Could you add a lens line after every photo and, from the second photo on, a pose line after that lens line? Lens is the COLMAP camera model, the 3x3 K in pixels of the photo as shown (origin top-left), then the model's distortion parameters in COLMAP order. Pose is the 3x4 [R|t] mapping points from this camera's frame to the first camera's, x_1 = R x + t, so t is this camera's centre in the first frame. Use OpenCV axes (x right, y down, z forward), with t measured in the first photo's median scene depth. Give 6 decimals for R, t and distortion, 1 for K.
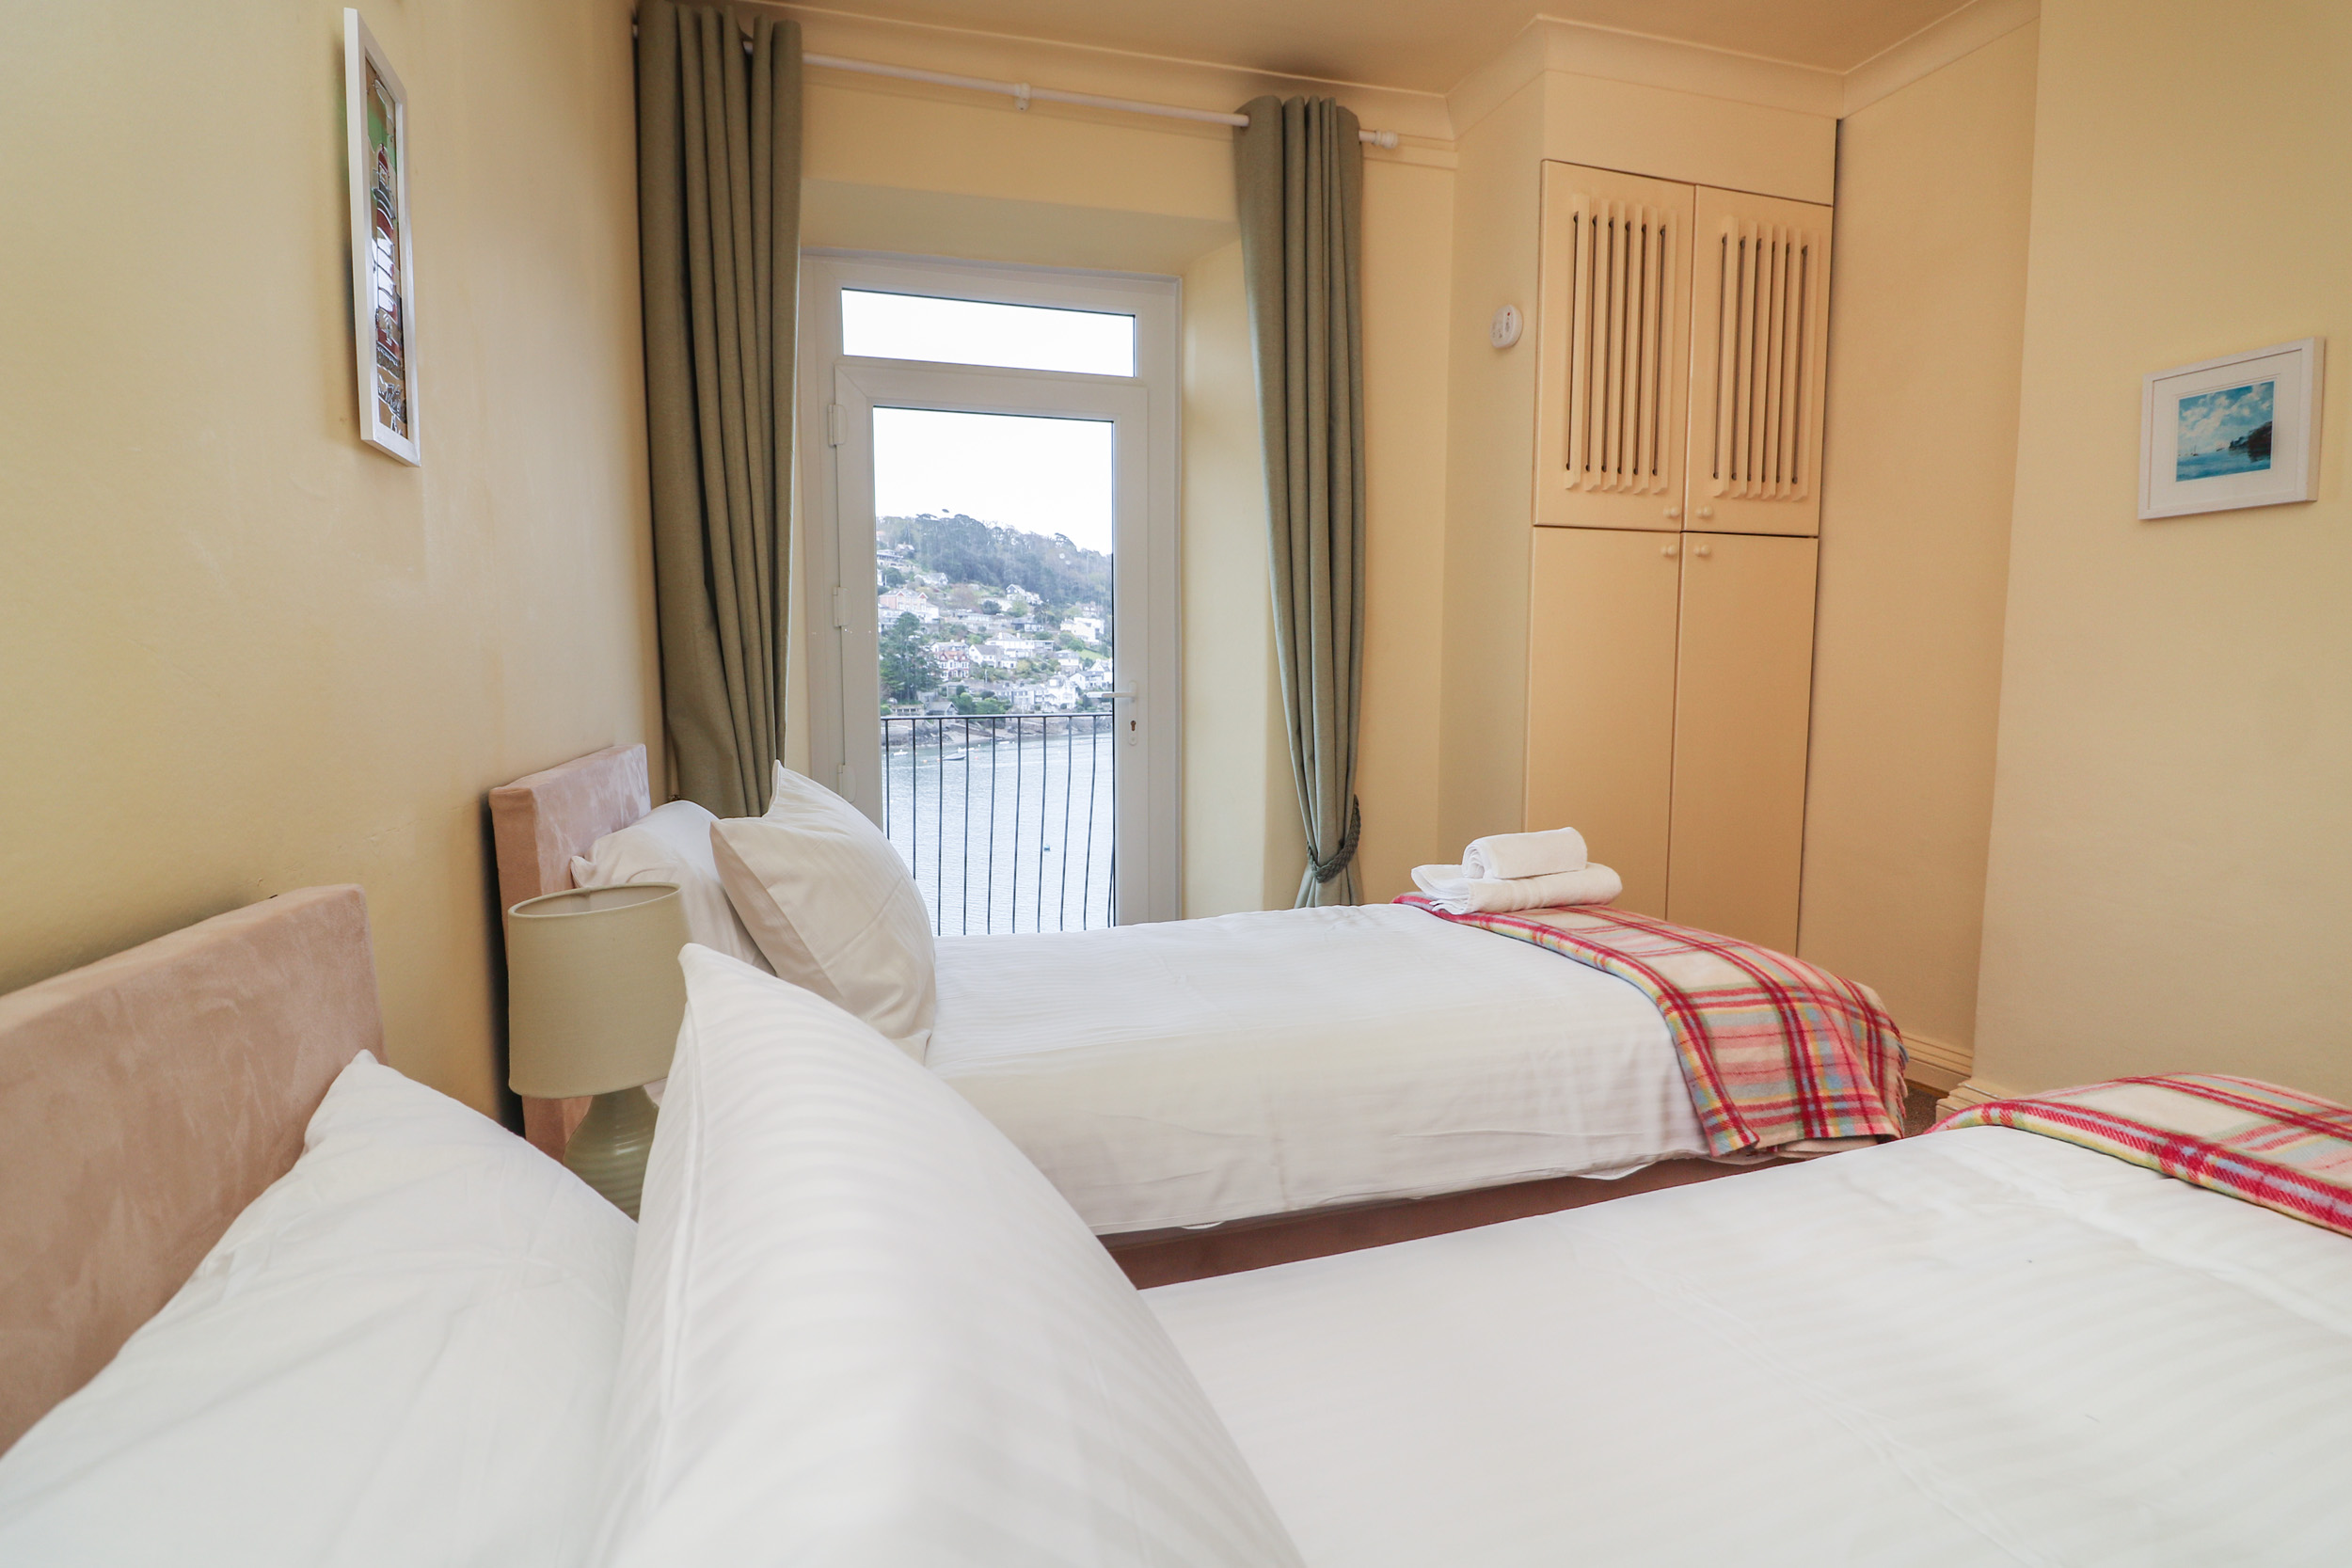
lens RADIAL K [[1153.9, 0, 1166.4], [0, 1153.9, 776.2], [0, 0, 1]] dist [0.001630, -0.011121]
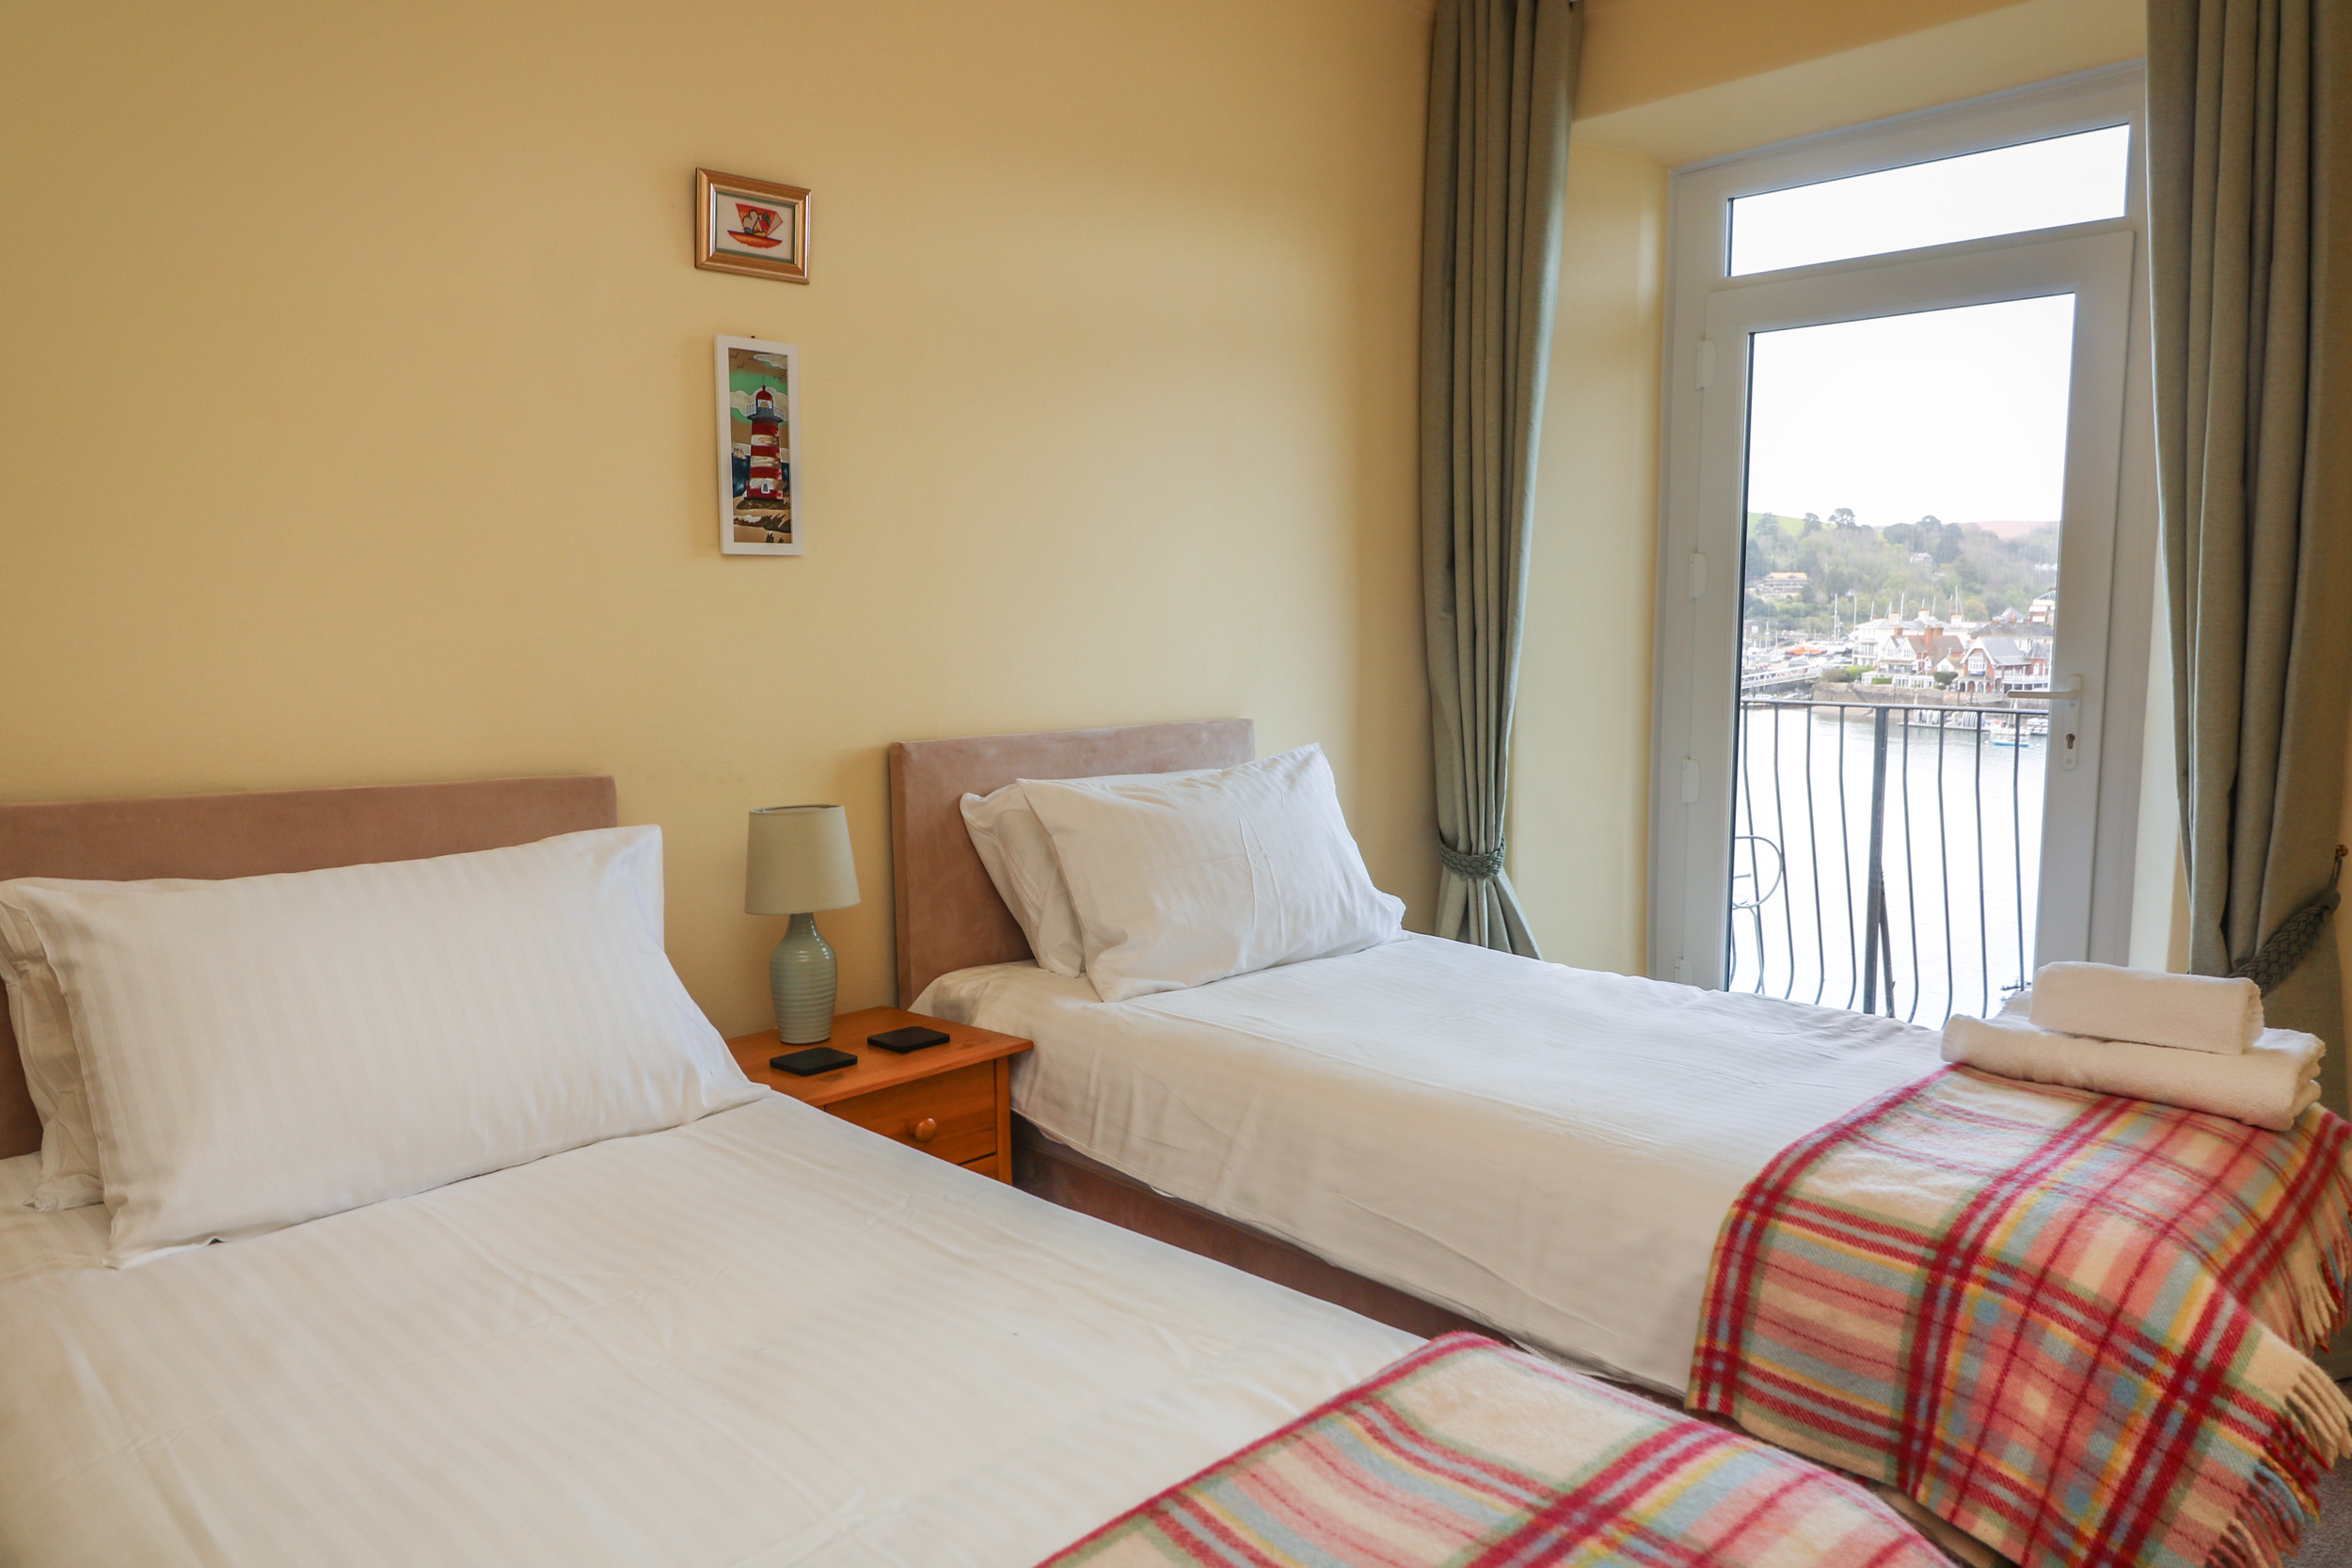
lens RADIAL K [[1515.0, 0, 1181.5], [0, 1515.0, 777.5], [0, 0, 1]] dist [-0.004835, -0.001394]
pose [[0.462106, 0.101044, -0.881050, 1.042568], [-0.082068, 0.994097, 0.070965, -0.087163], [0.883019, 0.039513, 0.467670, 0.270389]]
